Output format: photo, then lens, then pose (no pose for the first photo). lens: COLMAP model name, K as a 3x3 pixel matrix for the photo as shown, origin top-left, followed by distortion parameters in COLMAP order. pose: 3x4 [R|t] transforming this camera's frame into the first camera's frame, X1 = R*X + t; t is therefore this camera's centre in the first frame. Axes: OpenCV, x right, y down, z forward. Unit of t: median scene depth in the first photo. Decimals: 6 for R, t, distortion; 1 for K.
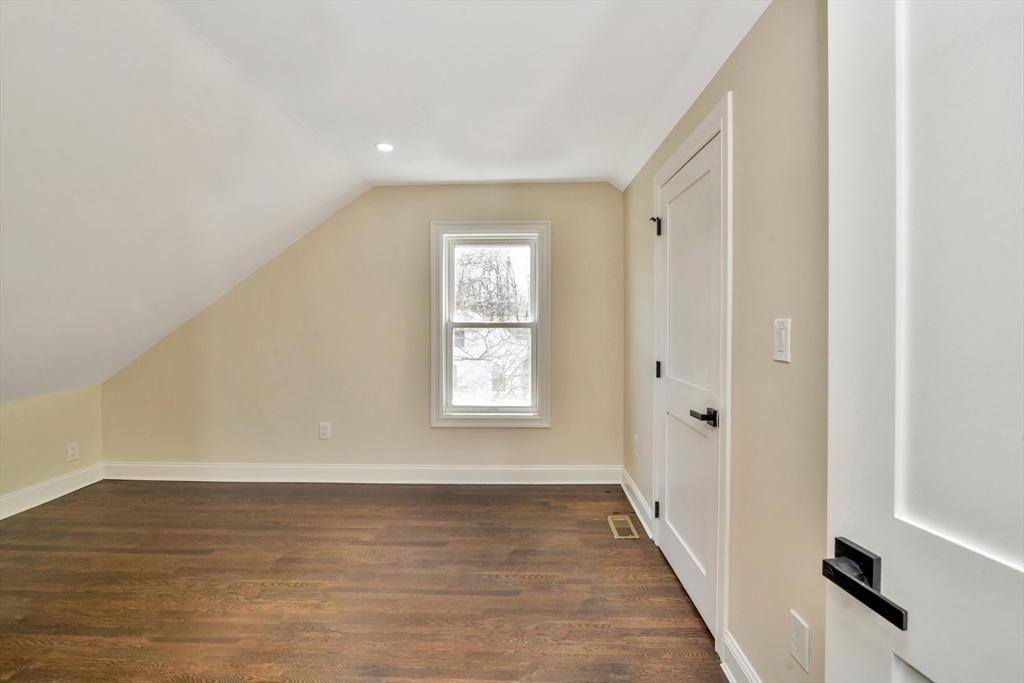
lens RADIAL K [[454.3, 0, 512.0], [0, 454.3, 341.5], [0, 0, 1]] dist [-0.000718, 0.000219]
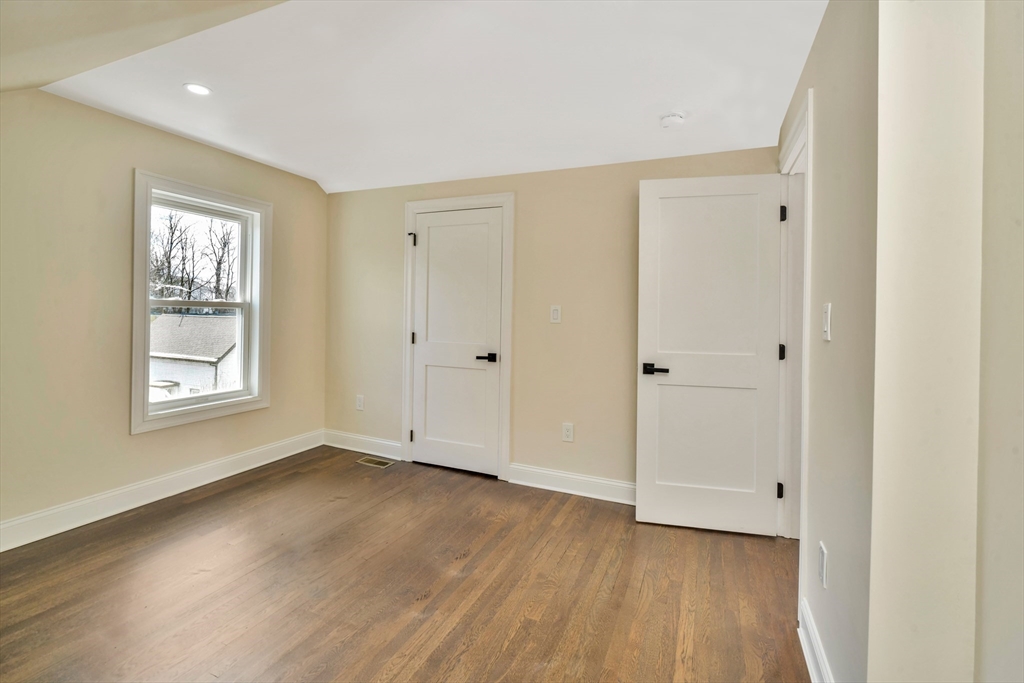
lens RADIAL K [[450.7, 0, 511.8], [0, 450.7, 310.8], [0, 0, 1]] dist [-0.015639, -0.000260]
pose [[0.366685, 0.015153, 0.930222, -0.724999], [0.017445, 0.999580, -0.023160, 0.011398], [-0.930182, 0.024720, 0.366267, 0.140937]]
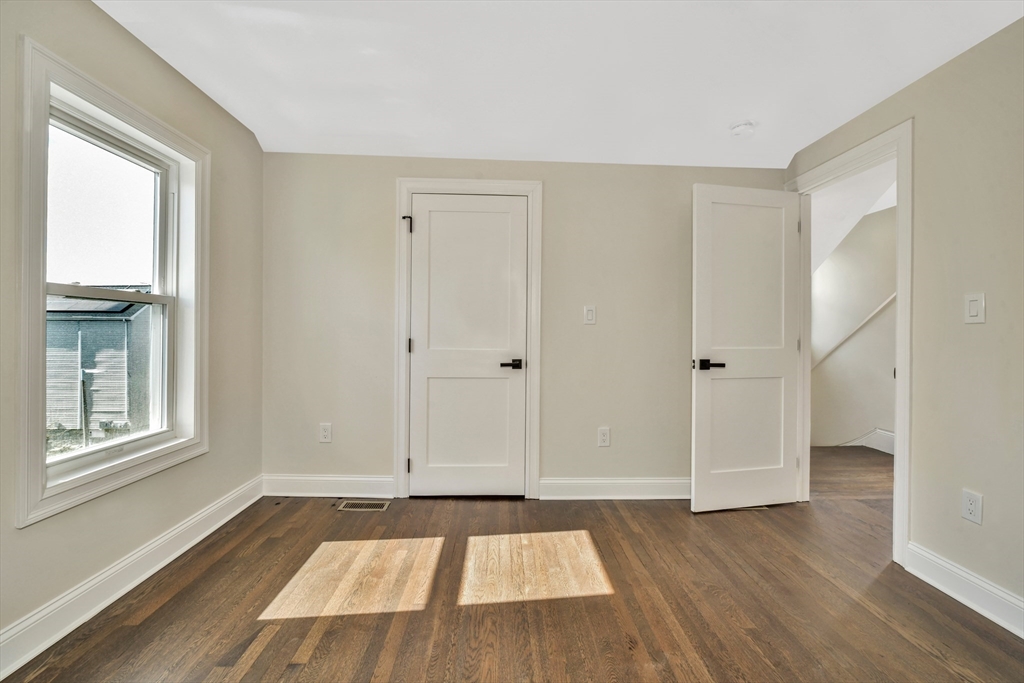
lens RADIAL K [[445.9, 0, 522.3], [0, 445.9, 327.5], [0, 0, 1]] dist [-0.013151, 0.000426]
pose [[-0.074320, 0.011911, 0.997163, -0.689004], [0.032806, 0.999417, -0.009492, 0.029012], [-0.996695, 0.032008, -0.074668, 0.636032]]
